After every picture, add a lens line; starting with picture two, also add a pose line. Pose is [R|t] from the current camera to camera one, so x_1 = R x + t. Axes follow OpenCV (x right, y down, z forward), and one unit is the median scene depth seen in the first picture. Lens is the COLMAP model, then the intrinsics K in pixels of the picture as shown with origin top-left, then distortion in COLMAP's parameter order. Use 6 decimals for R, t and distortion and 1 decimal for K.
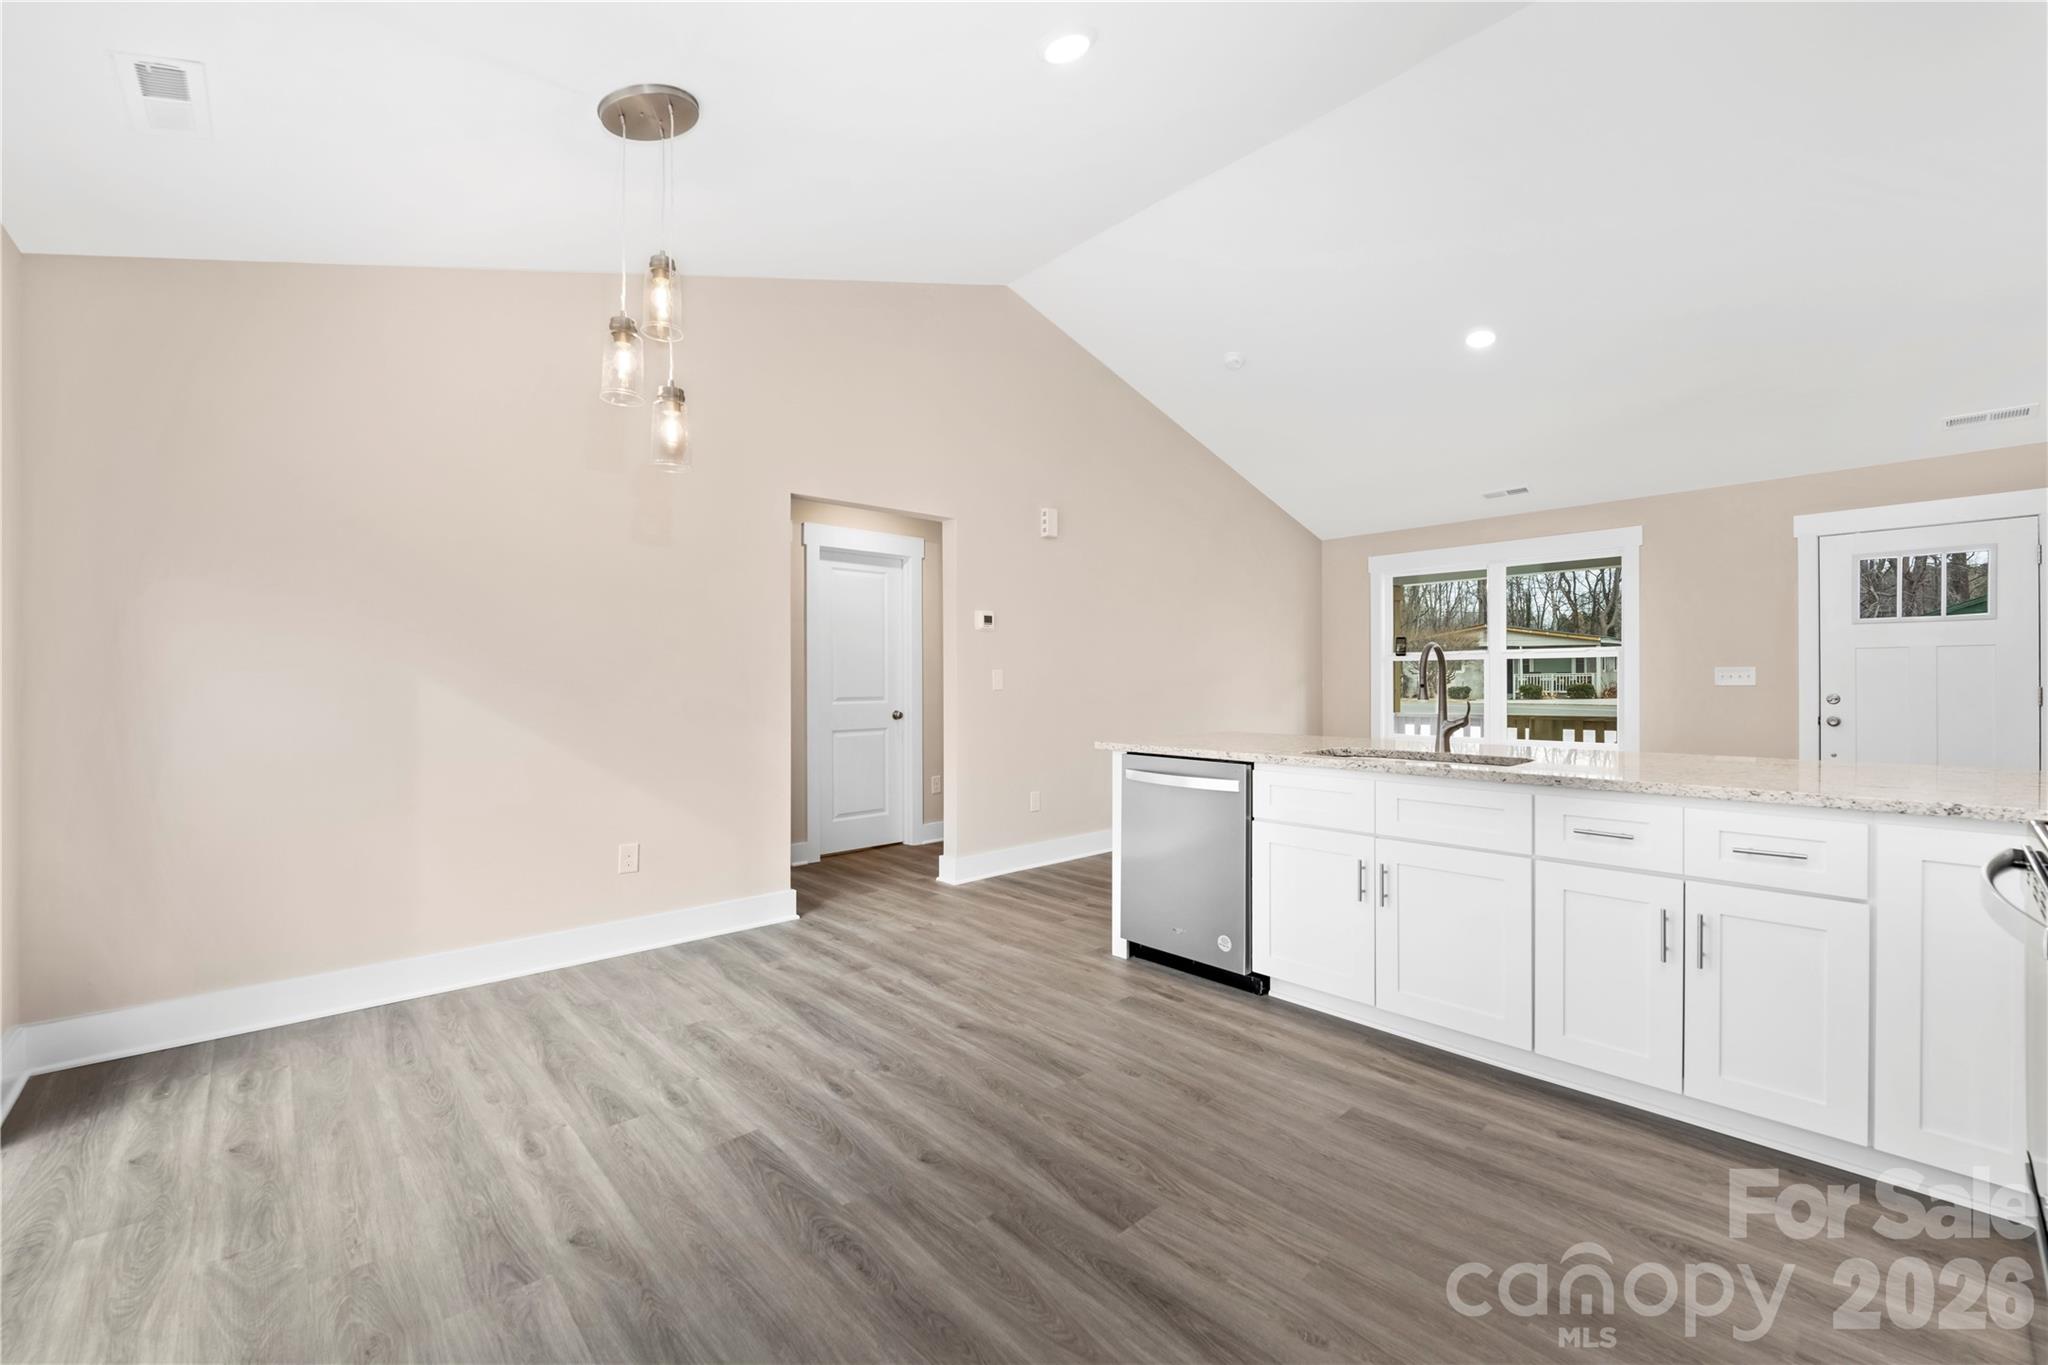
lens RADIAL K [[846.7, 0, 1024.0], [0, 846.7, 682.5], [0, 0, 1]] dist [0.000106, -0.000113]
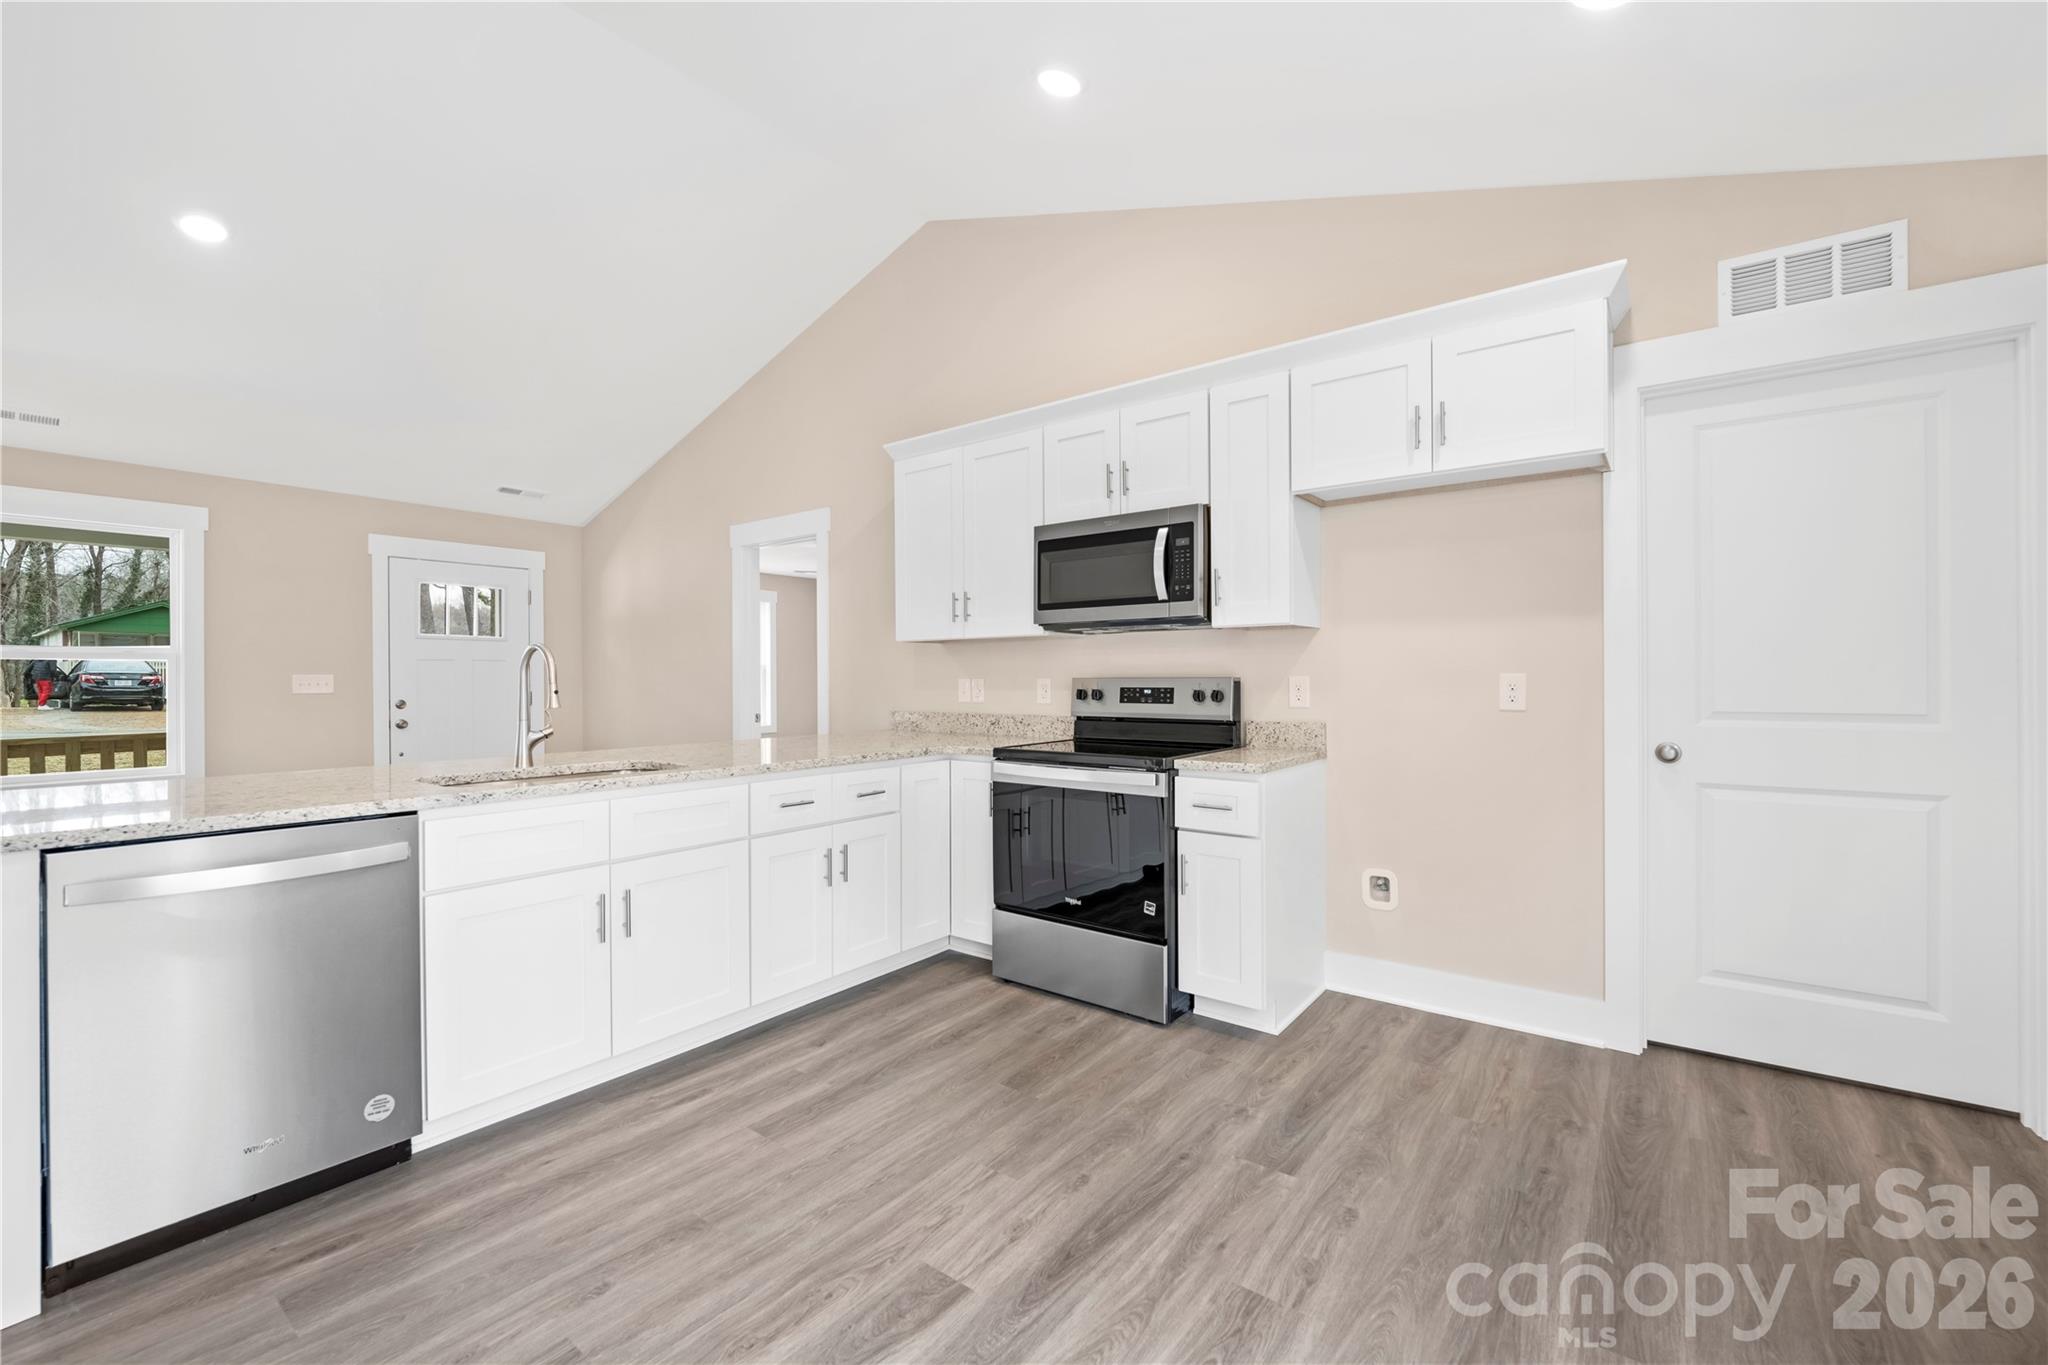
lens RADIAL K [[858.2, 0, 1005.4], [0, 858.2, 680.7], [0, 0, 1]] dist [-0.010760, -0.000413]
pose [[-0.175320, 0.004183, 0.984503, -0.516074], [0.010544, 0.999942, -0.002371, -0.000647], [-0.984455, 0.009965, -0.175354, 0.727043]]
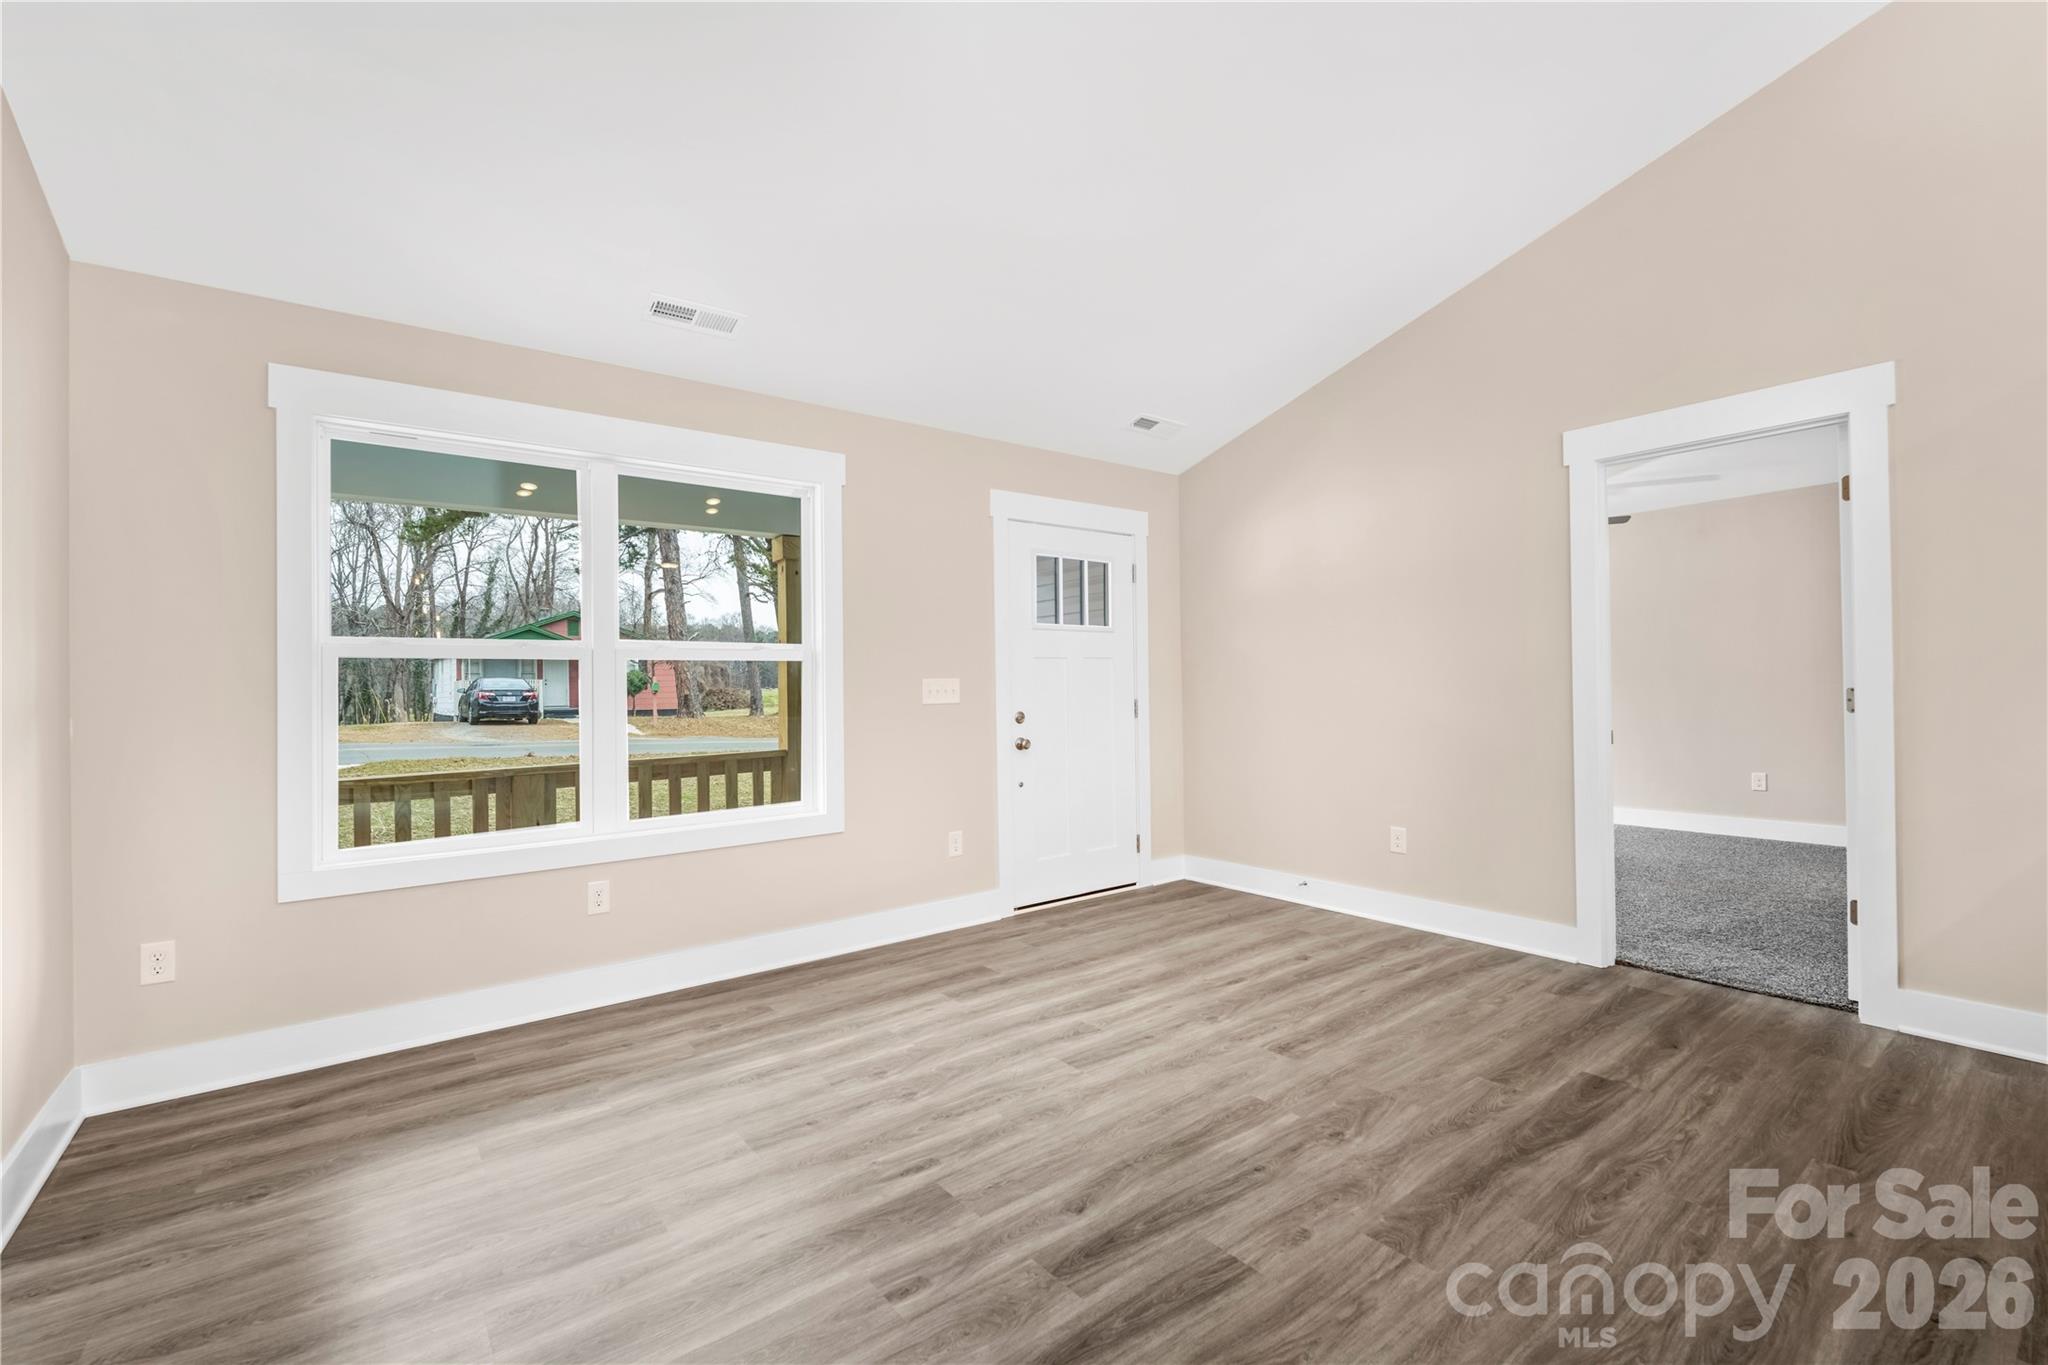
lens RADIAL K [[864.9, 0, 957.5], [0, 864.9, 682.0], [0, 0, 1]] dist [-0.003328, -0.000280]
pose [[0.098078, 0.015595, 0.995057, 0.195340], [0.021182, 0.999618, -0.017754, -0.003487], [-0.994953, 0.022818, 0.097710, 1.731438]]
